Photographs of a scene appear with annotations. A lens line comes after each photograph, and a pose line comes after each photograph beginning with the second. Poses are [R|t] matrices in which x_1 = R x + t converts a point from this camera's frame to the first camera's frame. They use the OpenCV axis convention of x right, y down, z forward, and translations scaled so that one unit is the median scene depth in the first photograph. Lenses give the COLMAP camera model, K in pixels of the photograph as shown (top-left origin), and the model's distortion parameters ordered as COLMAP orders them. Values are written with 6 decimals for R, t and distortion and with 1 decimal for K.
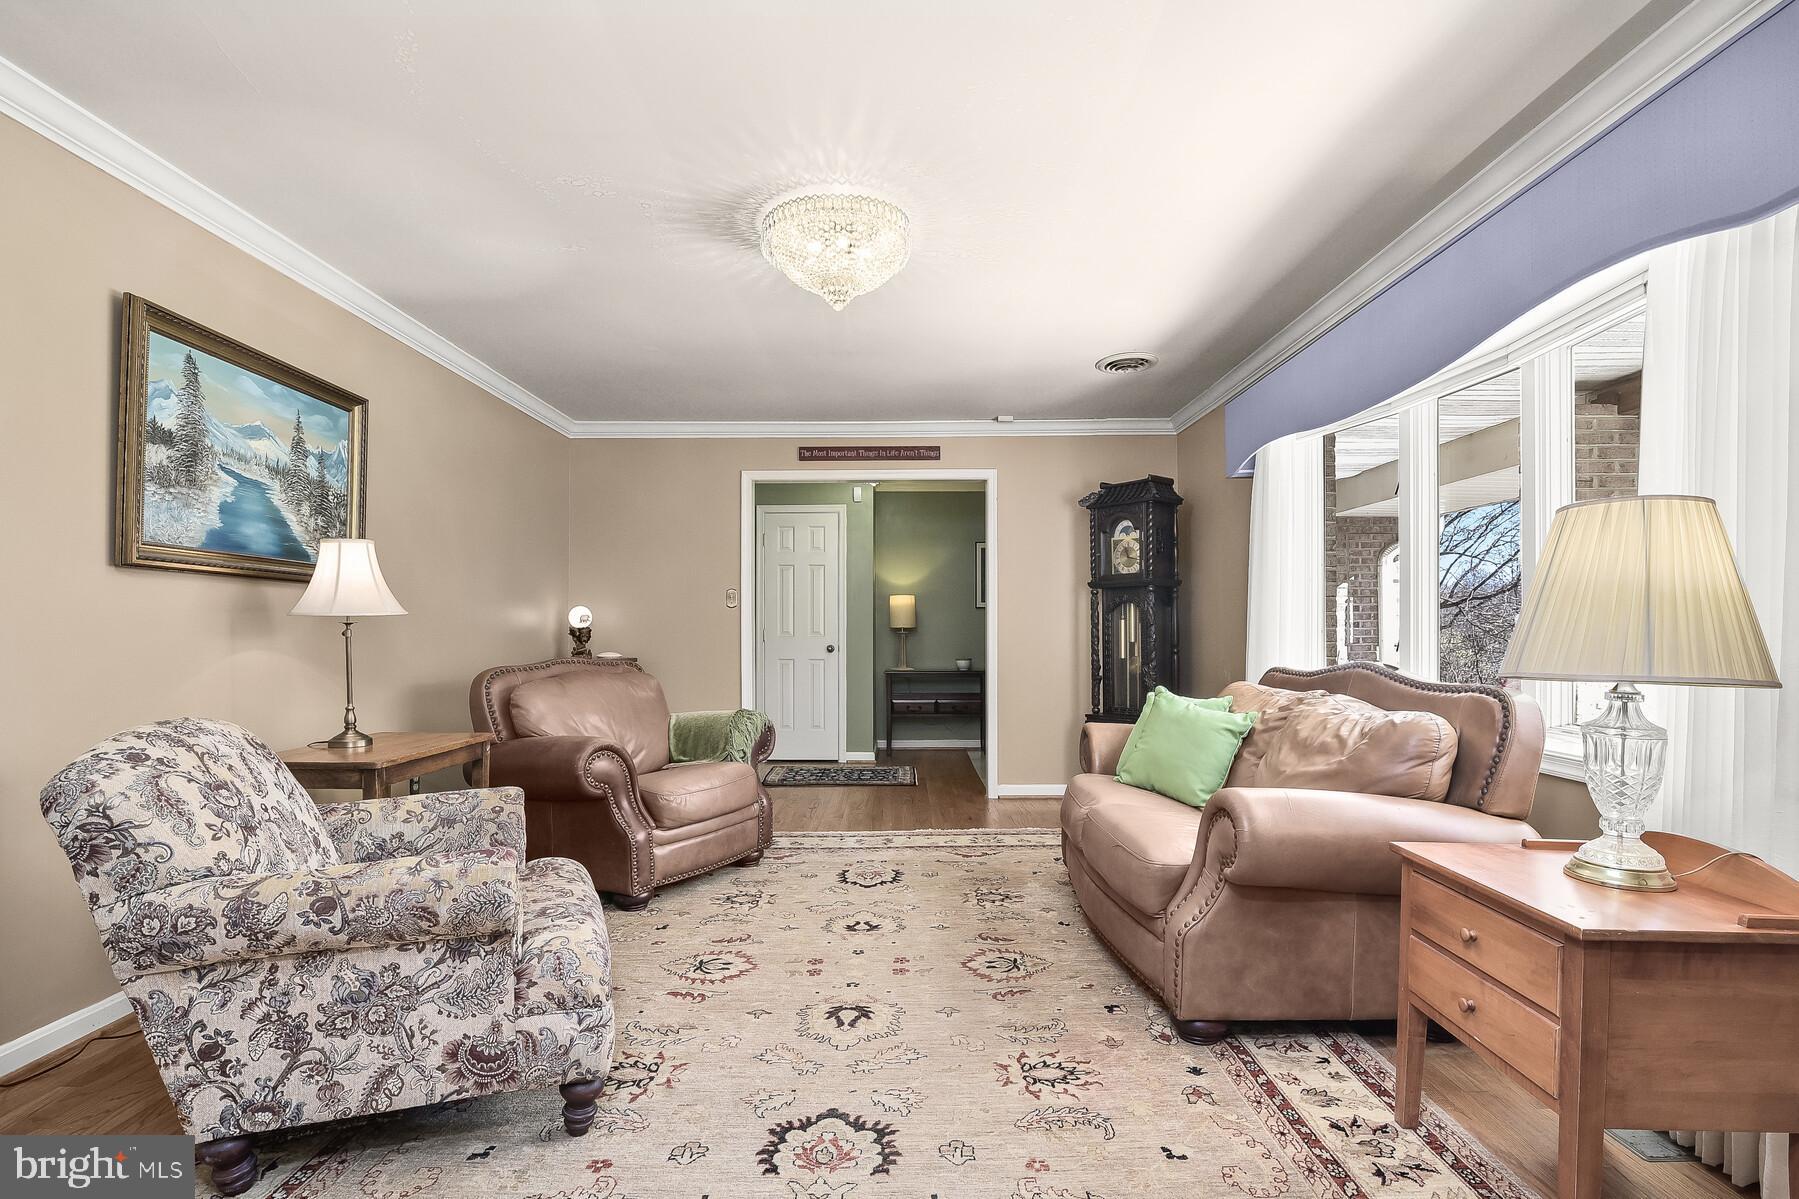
lens RADIAL K [[838.7, 0, 901.1], [0, 838.7, 608.2], [0, 0, 1]] dist [-0.016498, 0.000488]
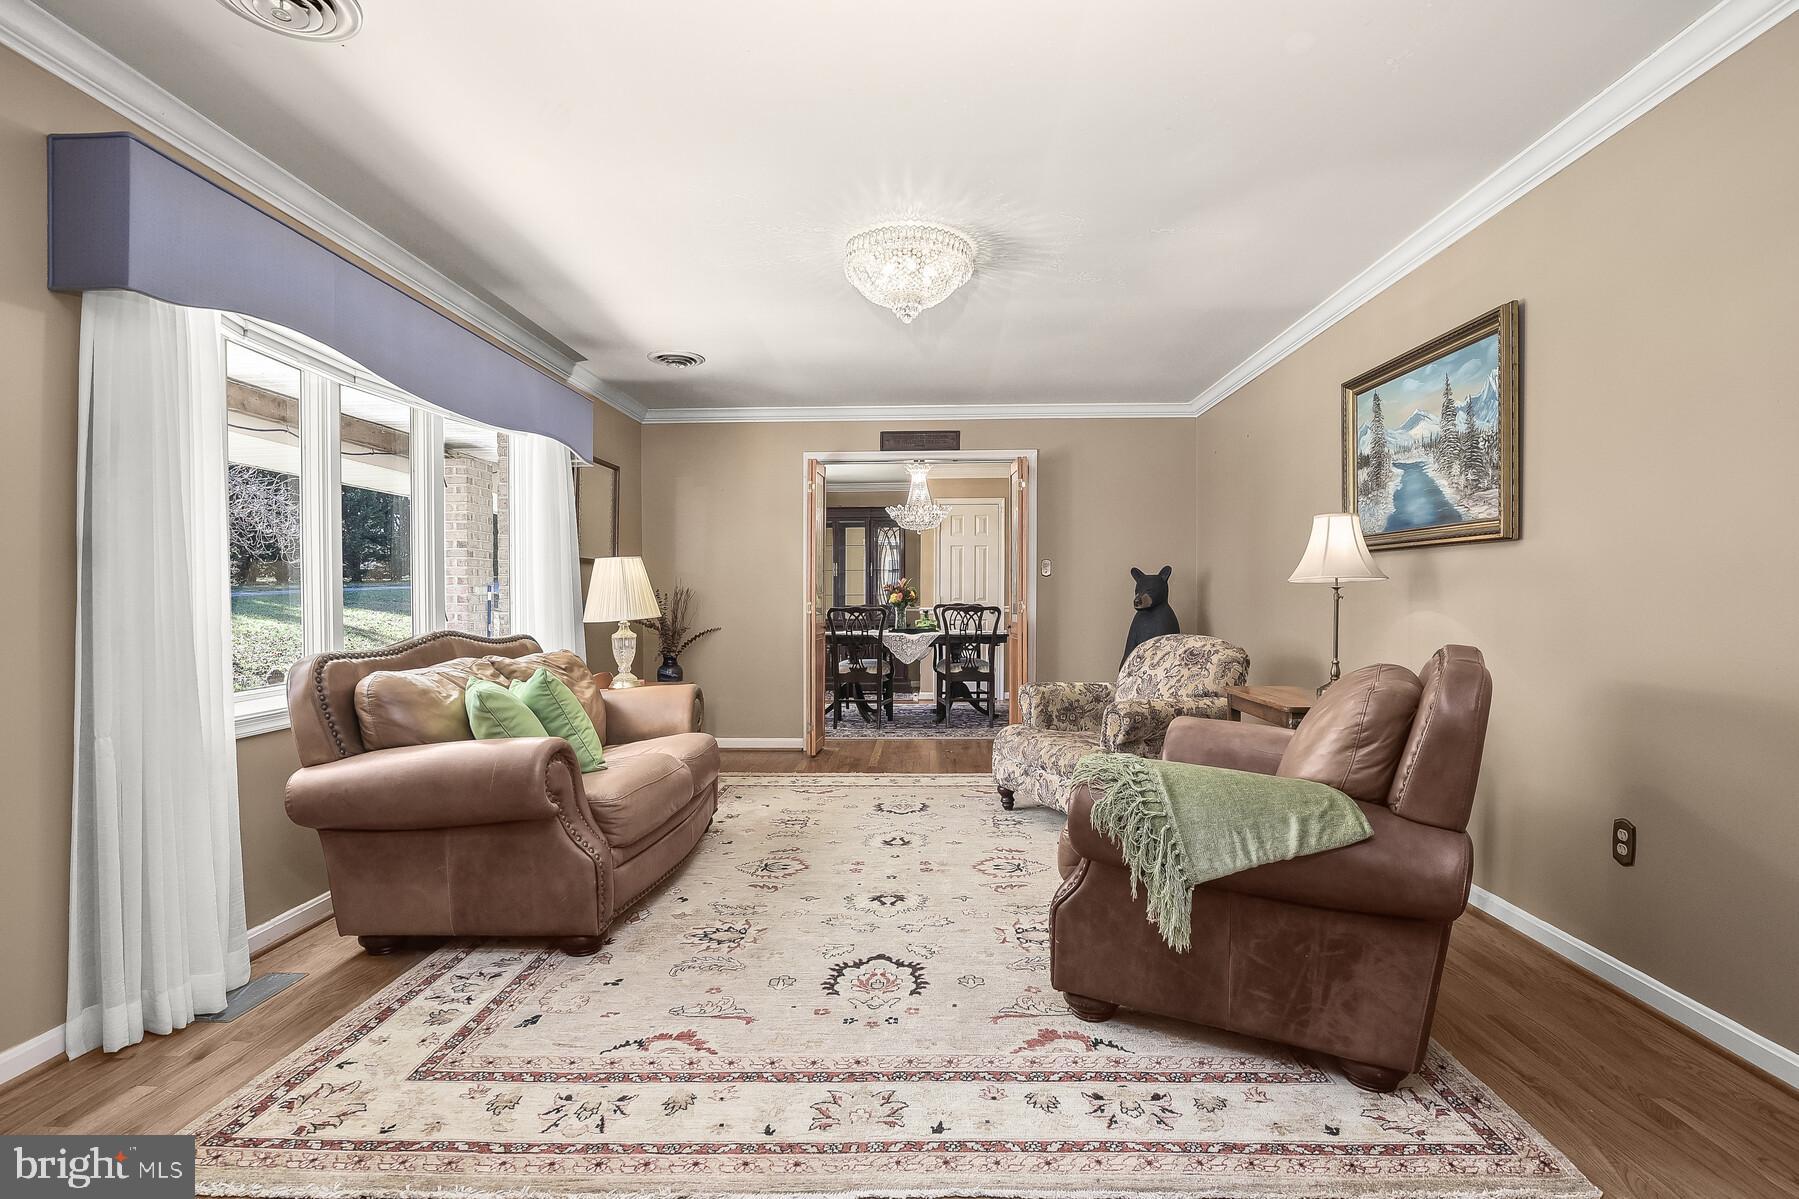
lens RADIAL K [[838.7, 0, 902.3], [0, 838.7, 605.0], [0, 0, 1]] dist [-0.016498, 0.000488]
pose [[-0.999527, 0.007726, 0.029767, -0.100085], [0.007194, 0.999813, -0.017941, 0.056035], [-0.029900, -0.017718, -0.999396, 2.101002]]
